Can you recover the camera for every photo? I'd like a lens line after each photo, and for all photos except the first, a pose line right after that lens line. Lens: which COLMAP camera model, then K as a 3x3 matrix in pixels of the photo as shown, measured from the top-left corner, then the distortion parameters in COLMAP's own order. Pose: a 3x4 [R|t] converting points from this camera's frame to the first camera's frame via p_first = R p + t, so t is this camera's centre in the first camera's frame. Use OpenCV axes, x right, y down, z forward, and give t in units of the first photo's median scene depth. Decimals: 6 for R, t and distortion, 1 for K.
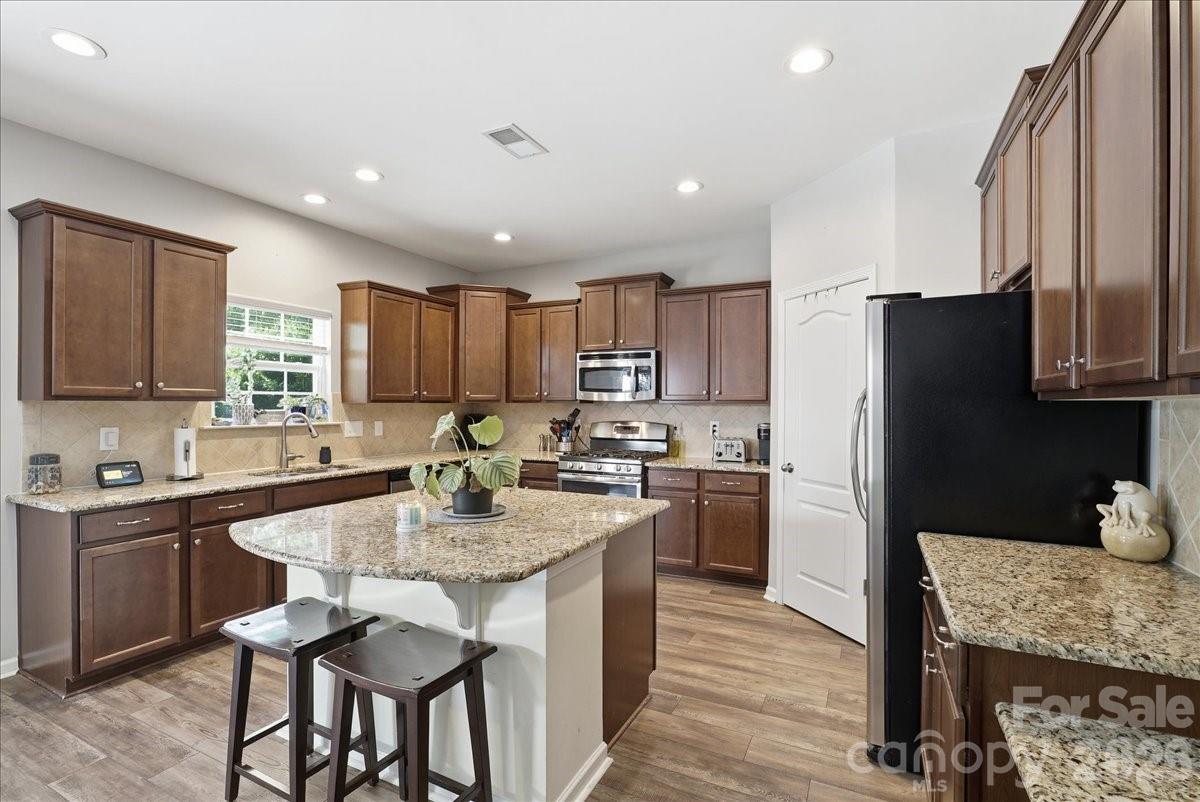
lens RADIAL K [[551.9, 0, 596.6], [0, 551.9, 402.2], [0, 0, 1]] dist [-0.024308, -0.000011]
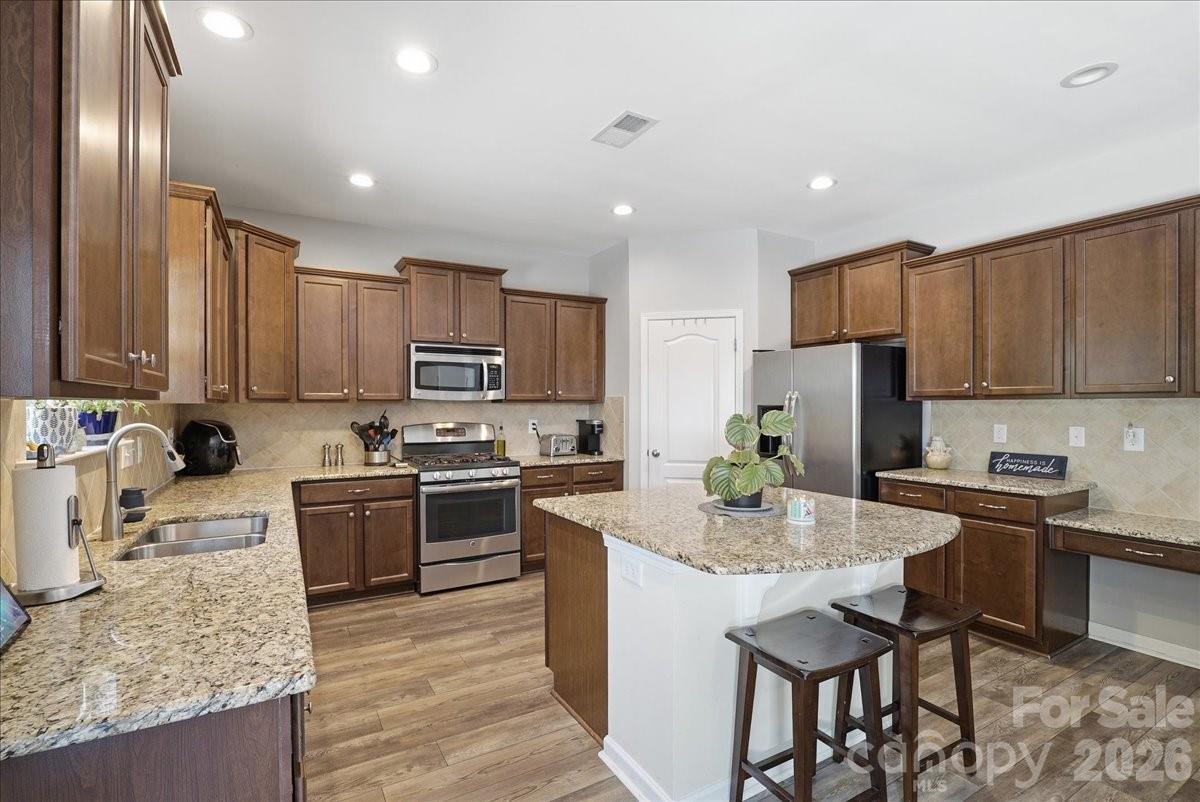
lens RADIAL K [[551.9, 0, 596.6], [0, 551.9, 402.2], [0, 0, 1]] dist [-0.024308, -0.000011]
pose [[0.552930, -0.000110, 0.833227, -0.605869], [0.002479, 0.999996, -0.001514, 0.002706], [-0.833224, 0.002903, 0.552928, 0.319794]]
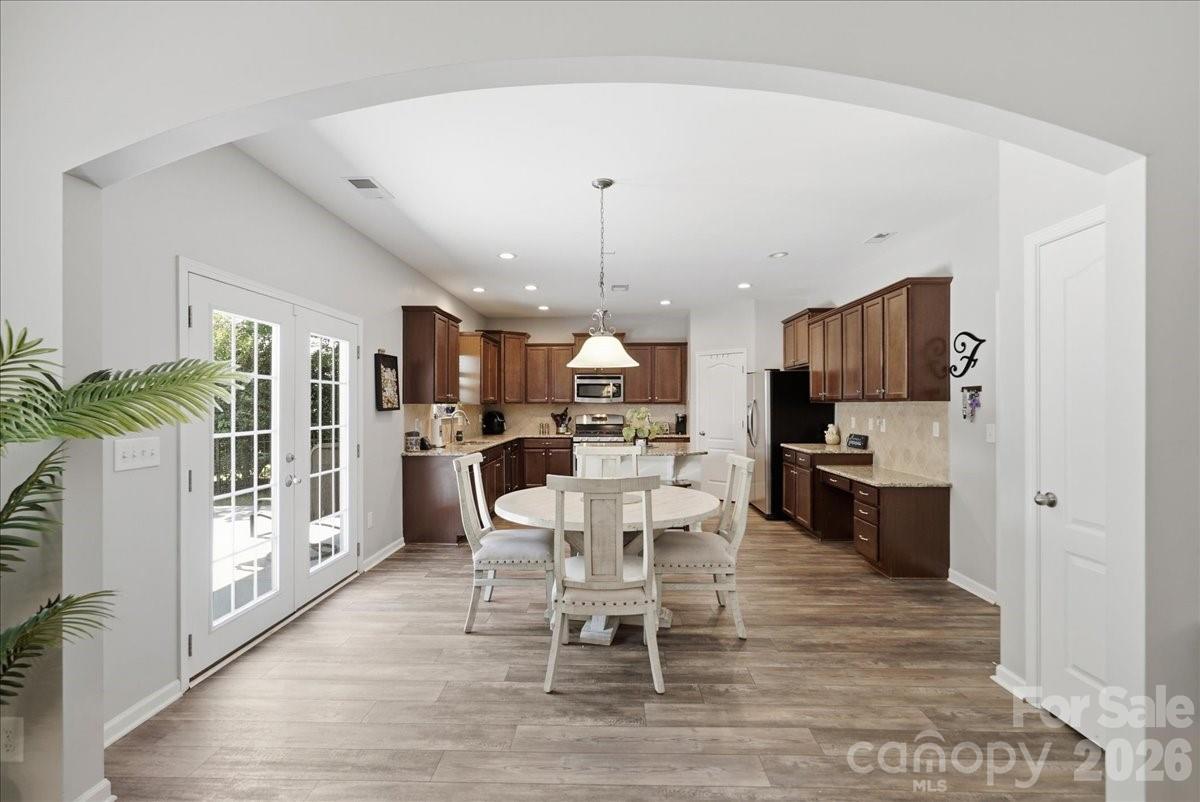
lens RADIAL K [[551.9, 0, 596.6], [0, 551.9, 402.2], [0, 0, 1]] dist [-0.024308, -0.000011]
pose [[0.909806, -0.002093, 0.415029, -0.726150], [0.003175, 0.999993, -0.001918, -0.000518], [-0.415022, 0.003063, 0.909806, -0.628102]]
